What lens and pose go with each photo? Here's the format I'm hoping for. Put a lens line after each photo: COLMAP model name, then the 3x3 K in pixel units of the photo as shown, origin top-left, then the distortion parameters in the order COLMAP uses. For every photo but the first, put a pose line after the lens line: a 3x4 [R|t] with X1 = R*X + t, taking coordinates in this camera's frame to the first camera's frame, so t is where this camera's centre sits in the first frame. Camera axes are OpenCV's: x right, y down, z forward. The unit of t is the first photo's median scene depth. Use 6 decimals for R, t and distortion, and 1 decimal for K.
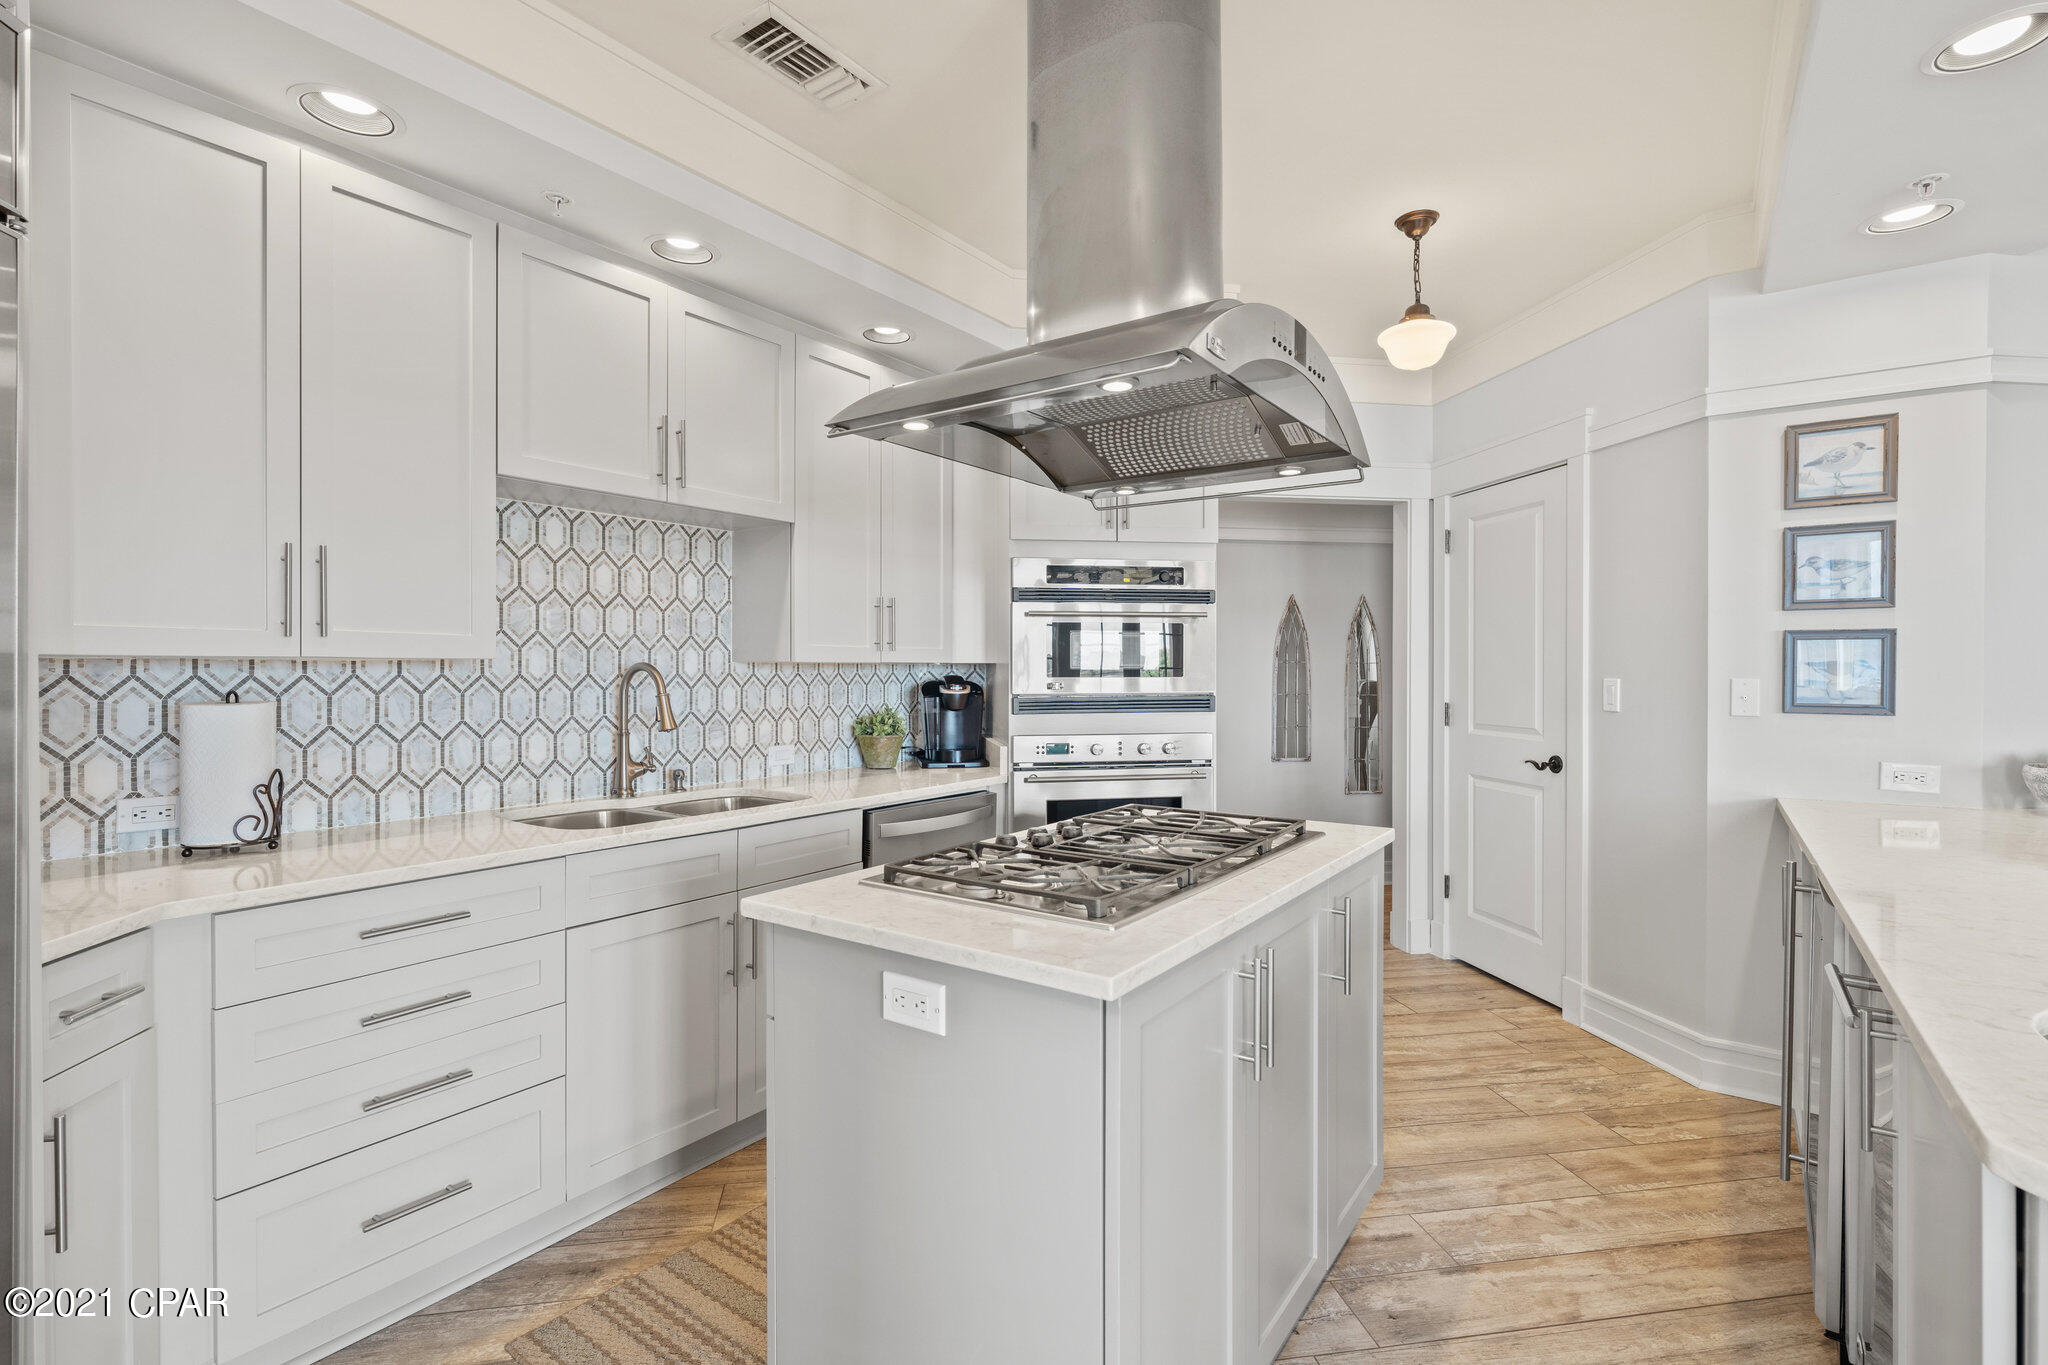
lens RADIAL K [[939.8, 0, 1023.2], [0, 939.8, 672.3], [0, 0, 1]] dist [0.001540, 0.000198]
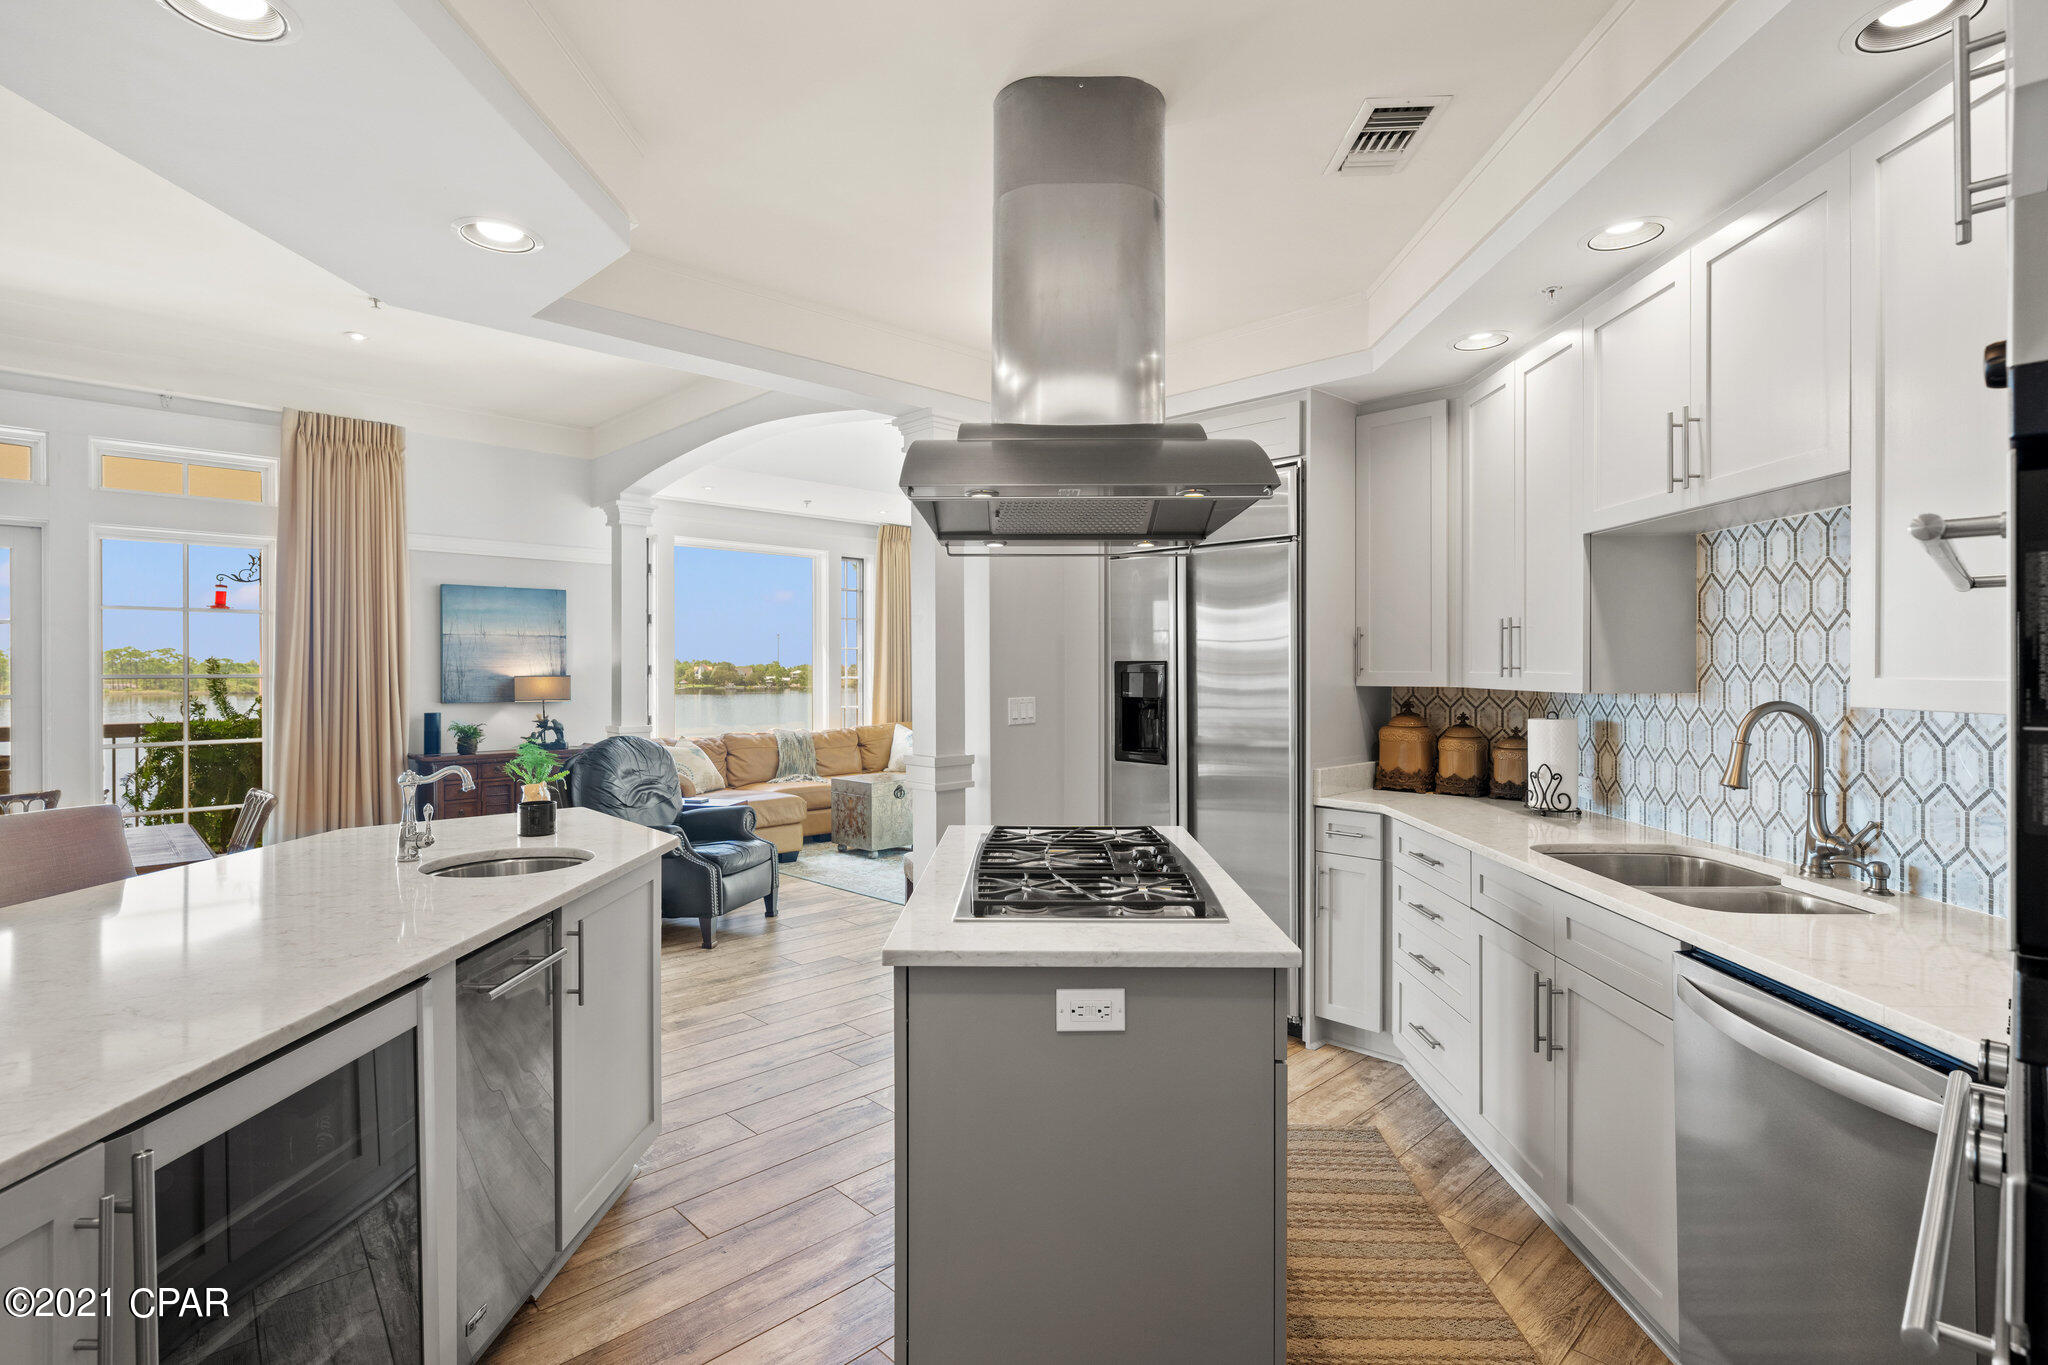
lens RADIAL K [[991.8, 0, 1024.4], [0, 991.8, 669.1], [0, 0, 1]] dist [0.004132, -0.001201]
pose [[-0.817714, 0.001286, -0.575623, 0.565346], [-0.001876, 0.999986, 0.004899, -0.039011], [0.575621, 0.005086, -0.817700, 1.277924]]
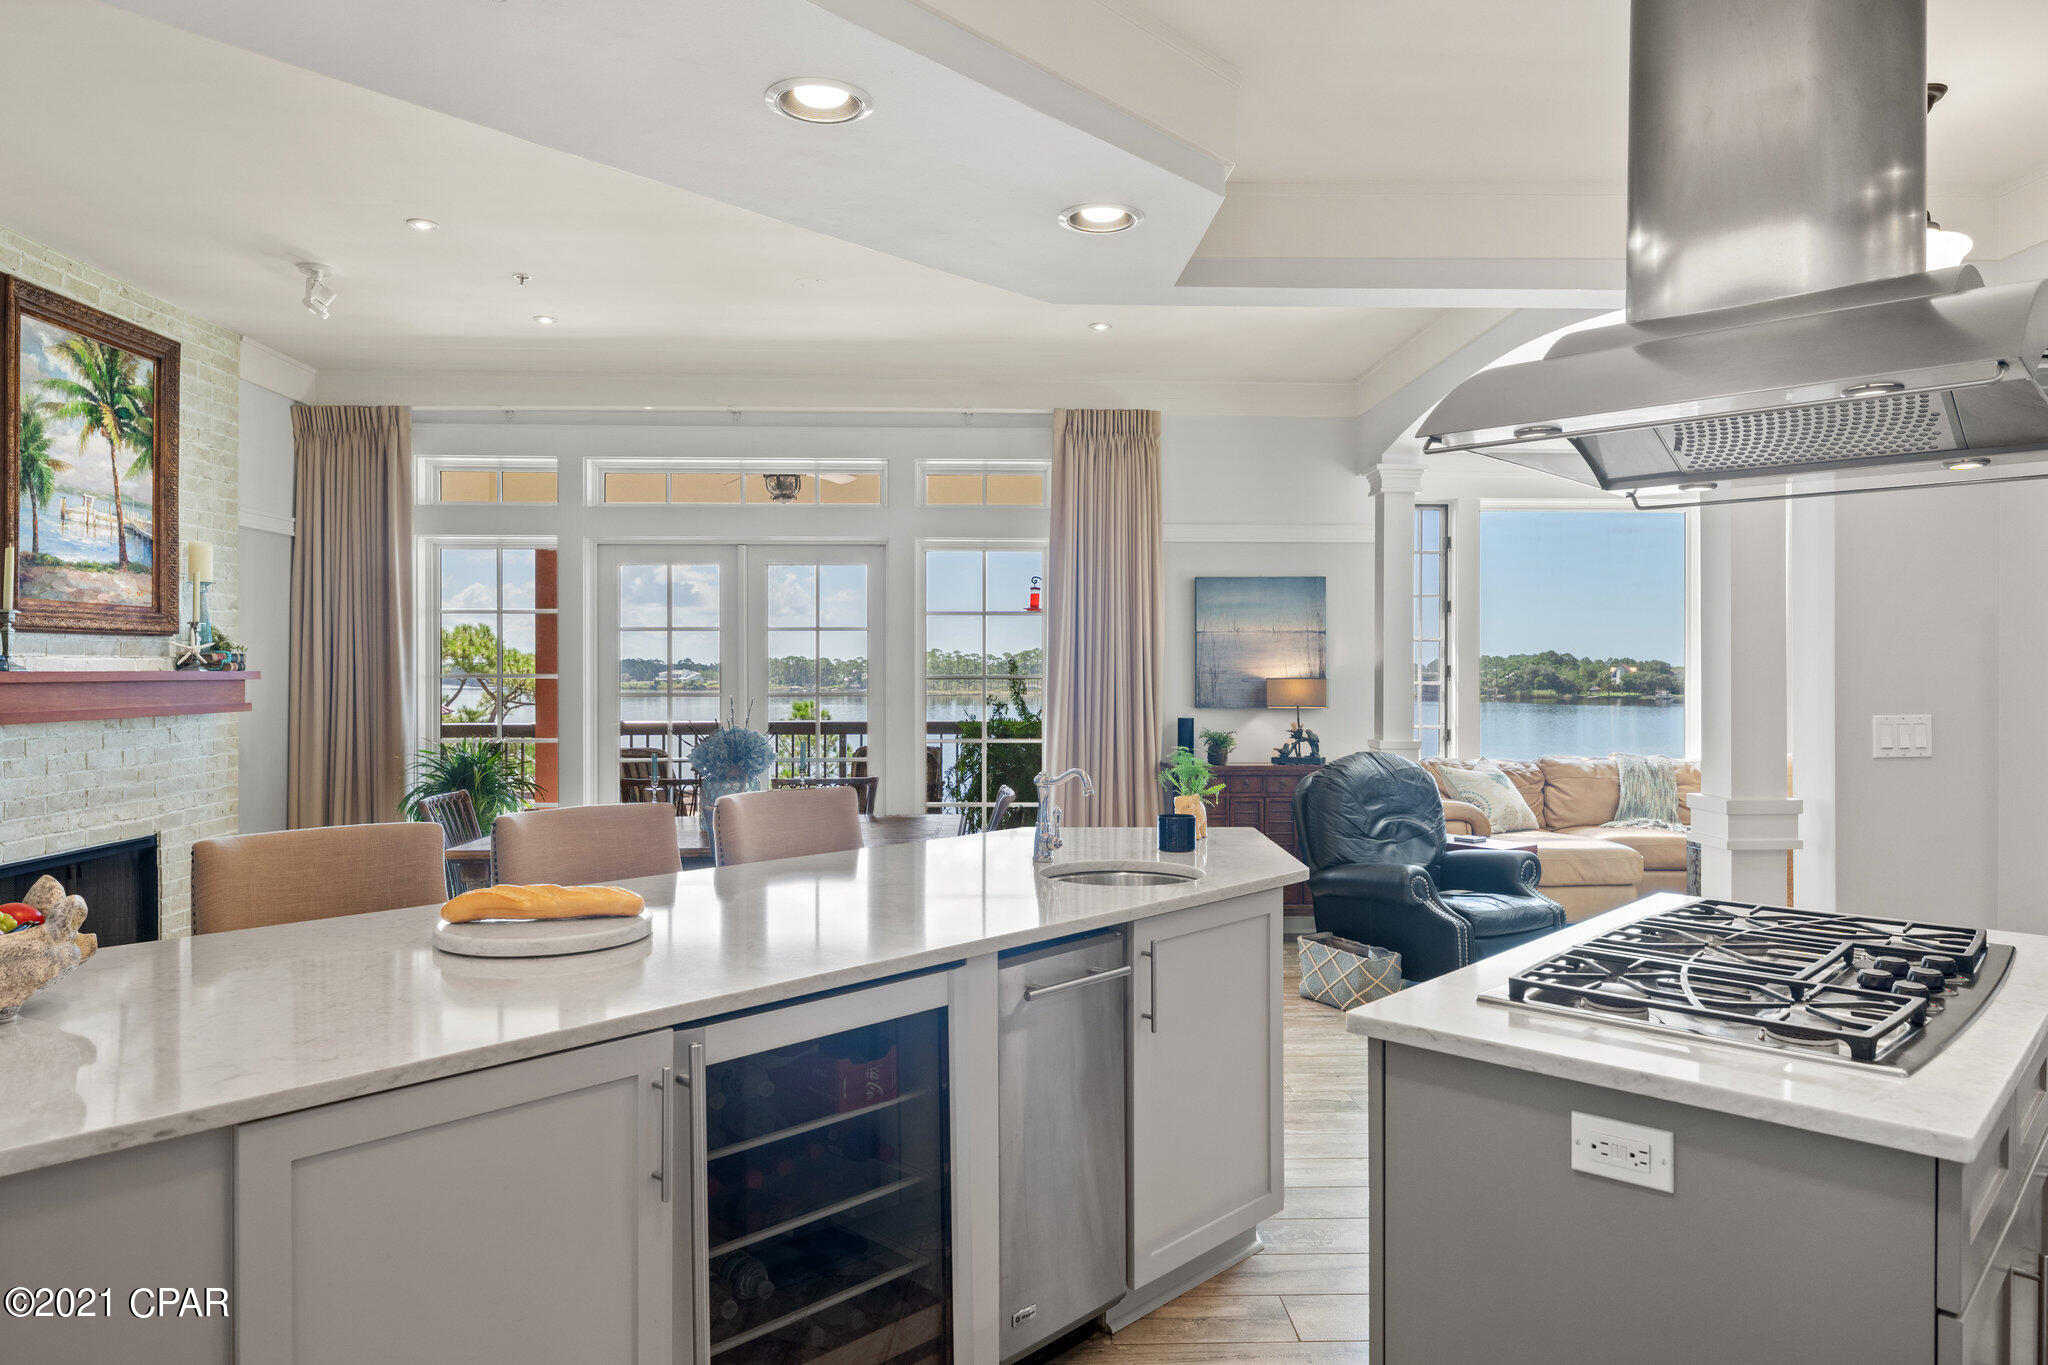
lens RADIAL K [[1312.0, 0, 1030.7], [0, 1312.0, 674.2], [0, 0, 1]] dist [0.007224, -0.003990]
pose [[-0.992269, -0.000116, 0.124108, 0.372513], [0.000879, 0.999968, 0.007969, -0.039439], [-0.124105, 0.008016, -0.992237, 1.398701]]
